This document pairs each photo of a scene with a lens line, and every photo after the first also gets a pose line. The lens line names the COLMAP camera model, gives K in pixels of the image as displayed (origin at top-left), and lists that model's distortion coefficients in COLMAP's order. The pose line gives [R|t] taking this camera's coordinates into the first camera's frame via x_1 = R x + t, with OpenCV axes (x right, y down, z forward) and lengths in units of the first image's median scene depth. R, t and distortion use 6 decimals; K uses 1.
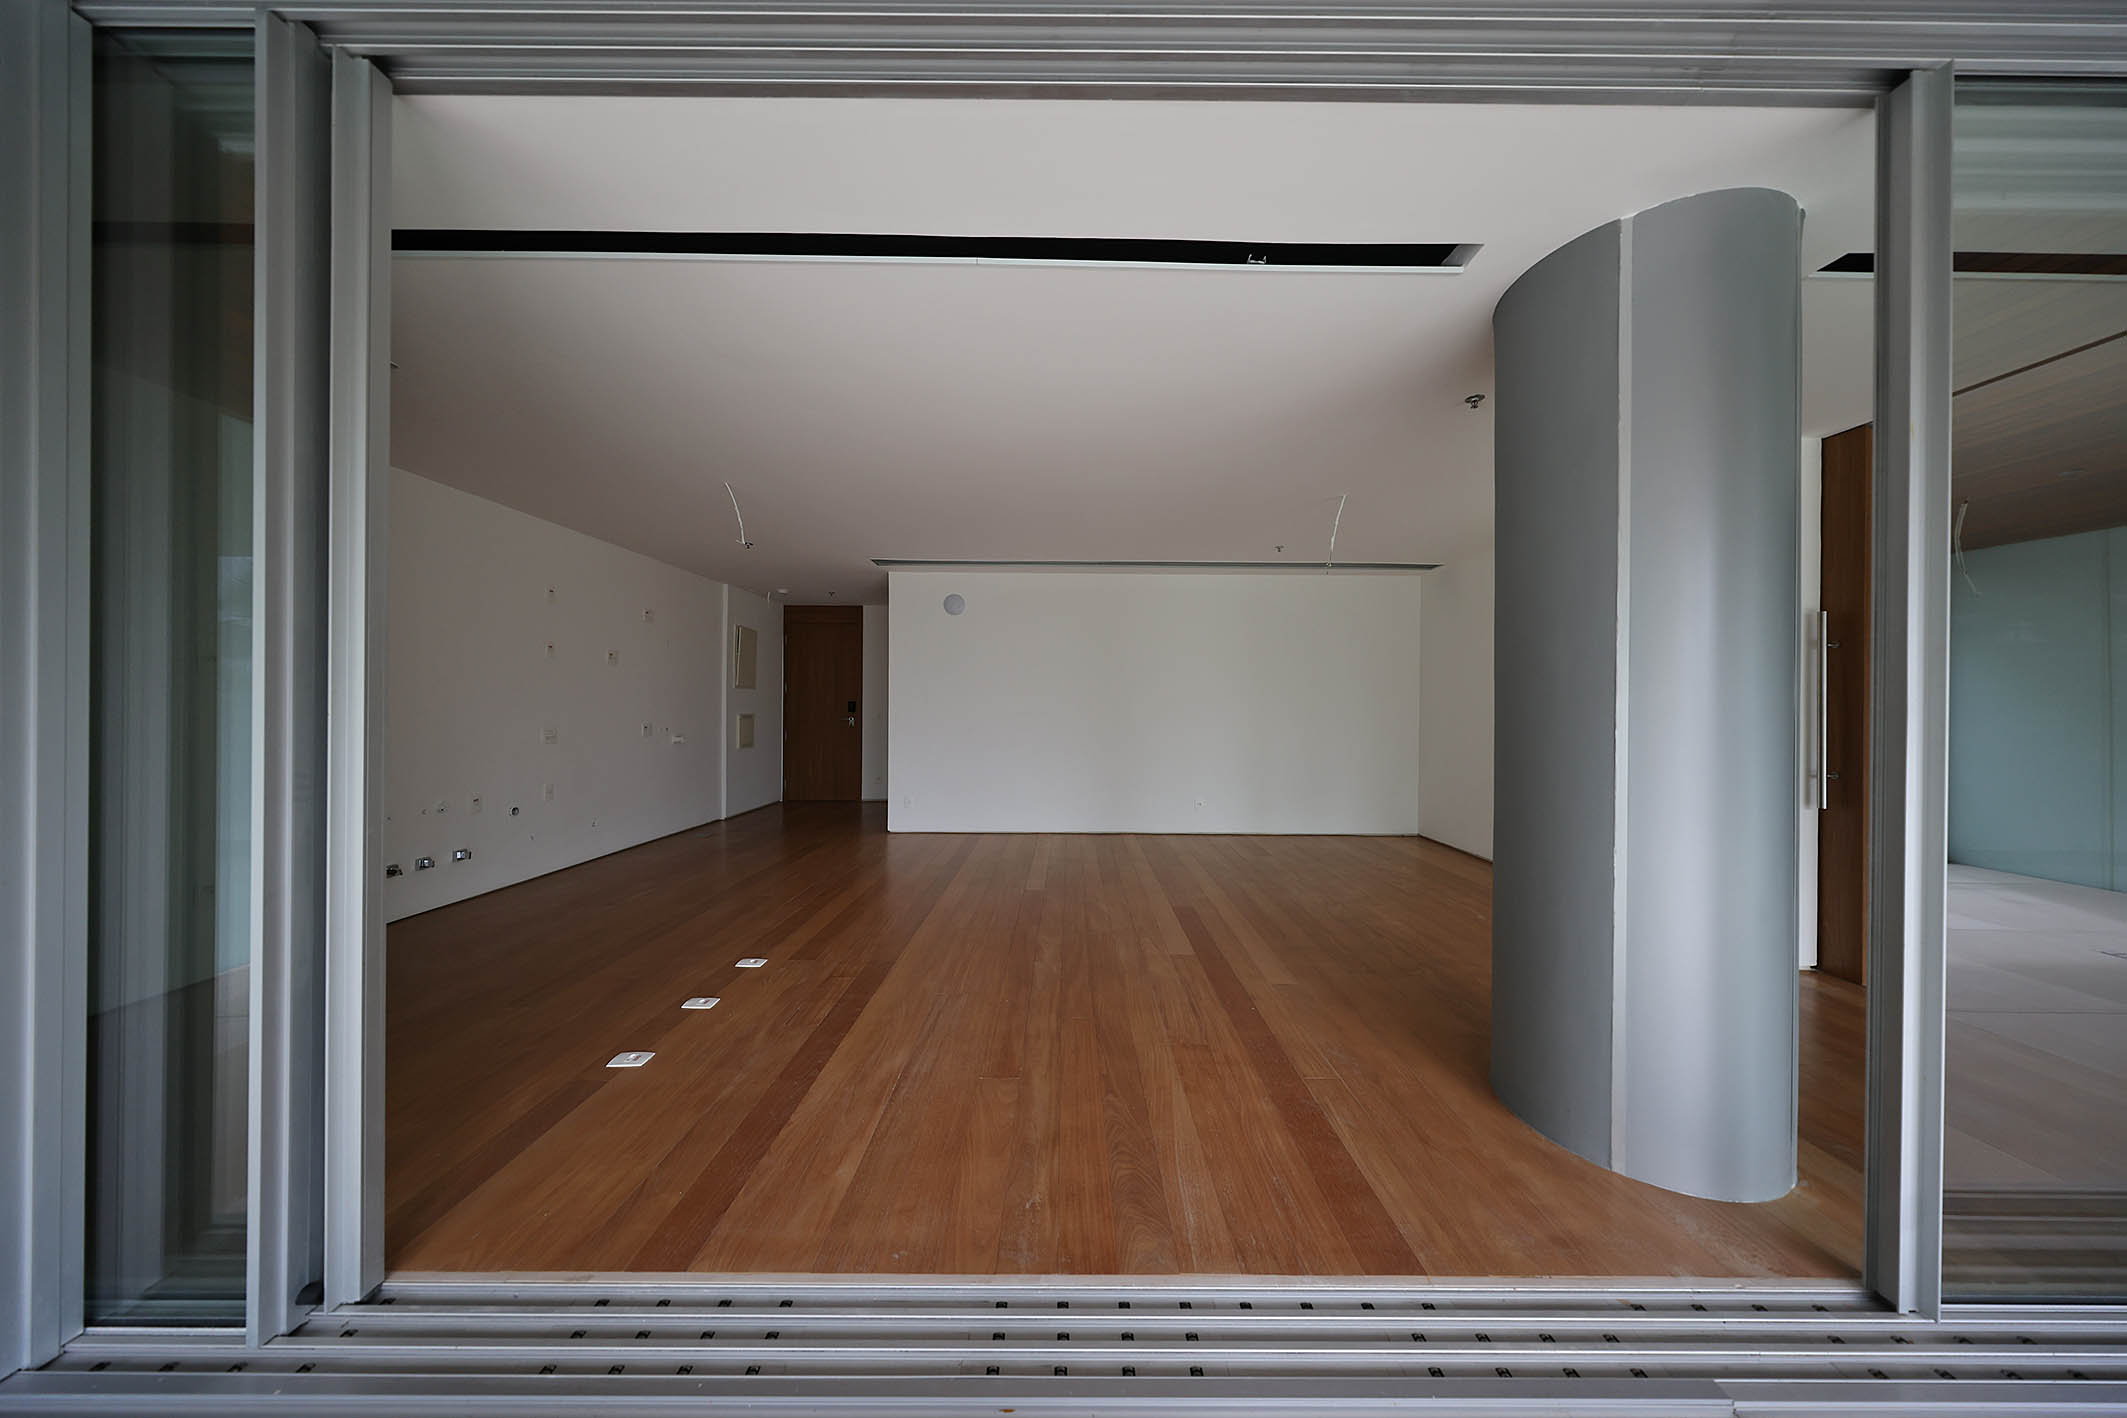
lens RADIAL K [[616.7, 0, 1071.0], [0, 616.7, 708.5], [0, 0, 1]] dist [-0.001511, 0.000285]
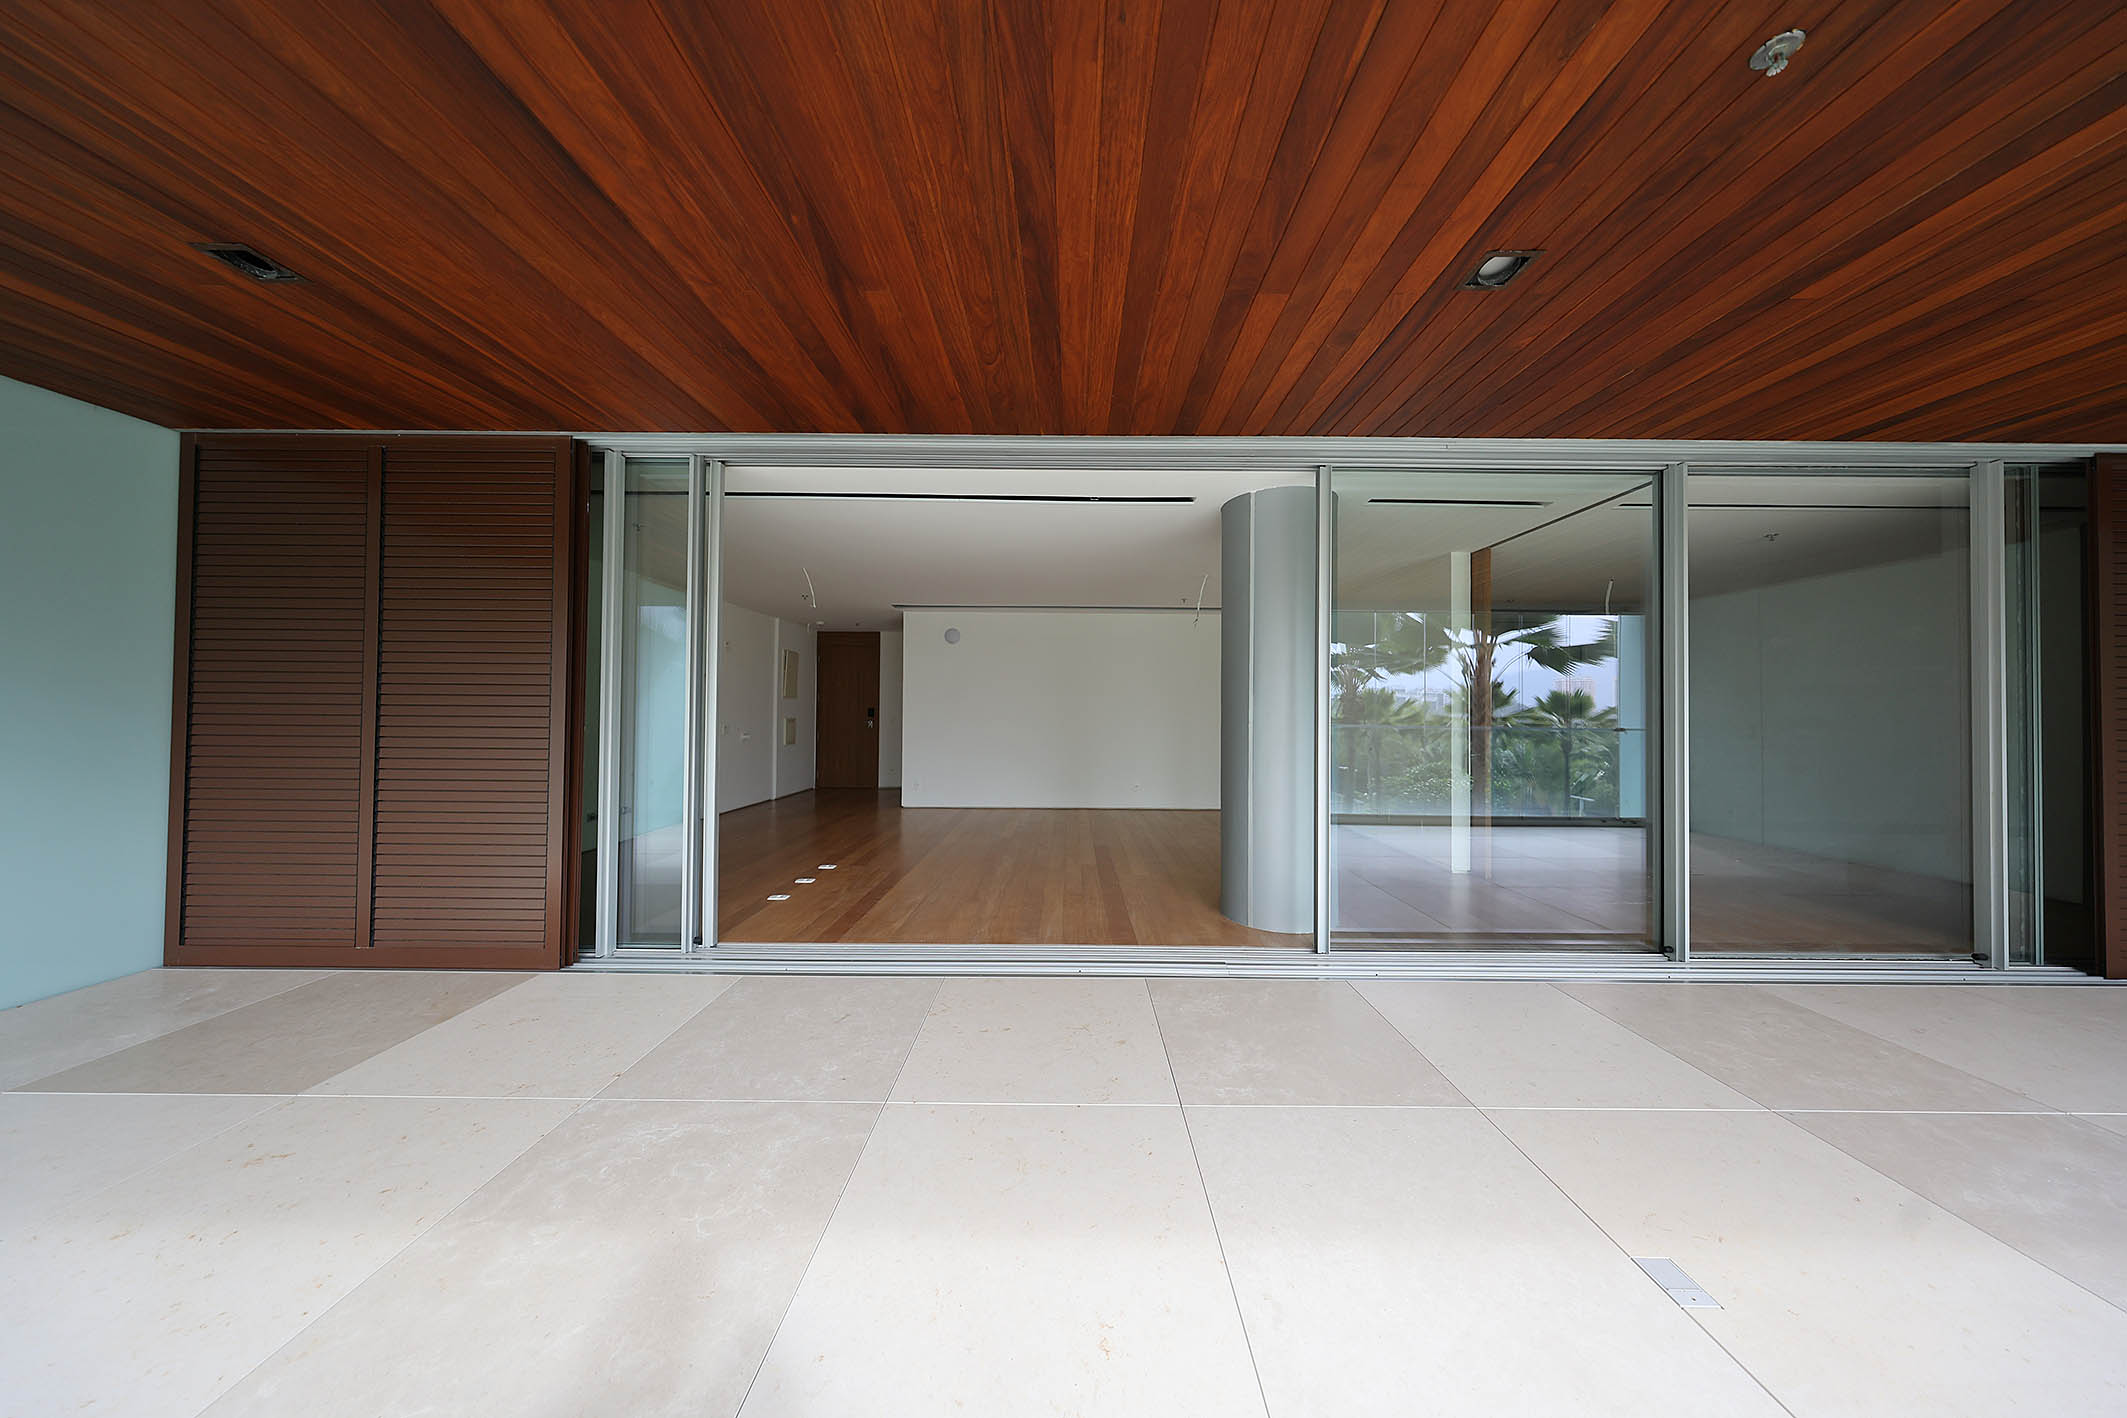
lens RADIAL K [[616.7, 0, 1067.0], [0, 616.7, 702.1], [0, 0, 1]] dist [-0.001511, 0.000285]
pose [[0.999966, 0.000510, -0.008182, 0.071206], [-0.000671, 0.999807, -0.019638, 0.000314], [0.008170, 0.019643, 0.999774, -0.337058]]
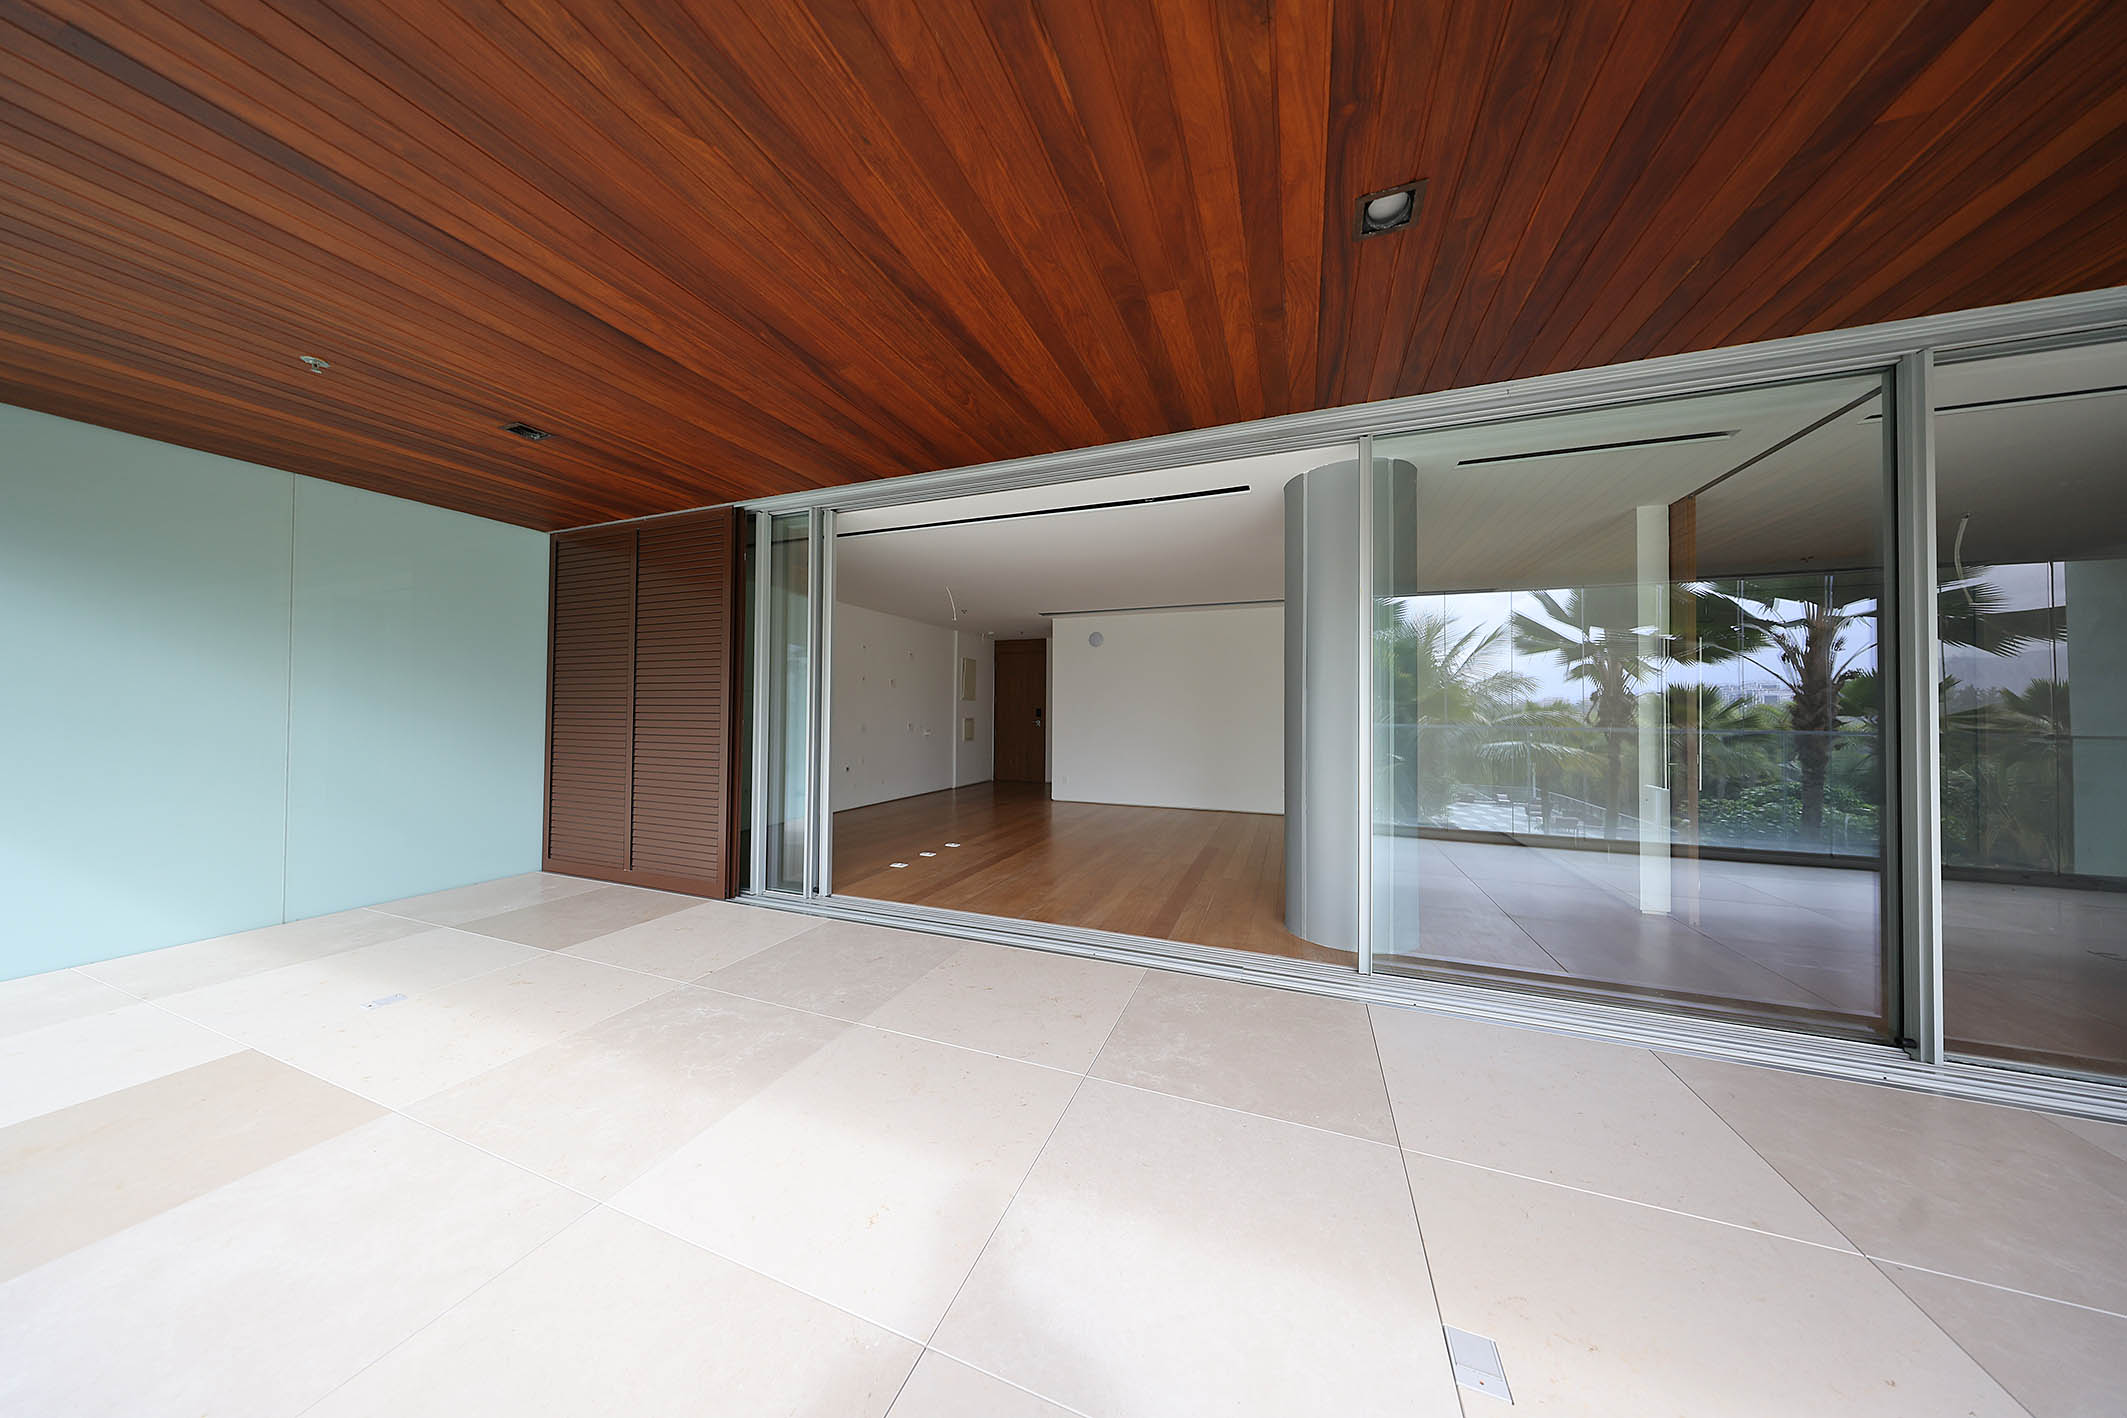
lens RADIAL K [[616.7, 0, 1058.0], [0, 616.7, 701.6], [0, 0, 1]] dist [-0.001511, 0.000285]
pose [[0.930271, -0.007296, -0.366800, 0.247729], [-0.001376, 0.999726, -0.023377, 0.005260], [0.366870, 0.022252, 0.930006, -0.338658]]
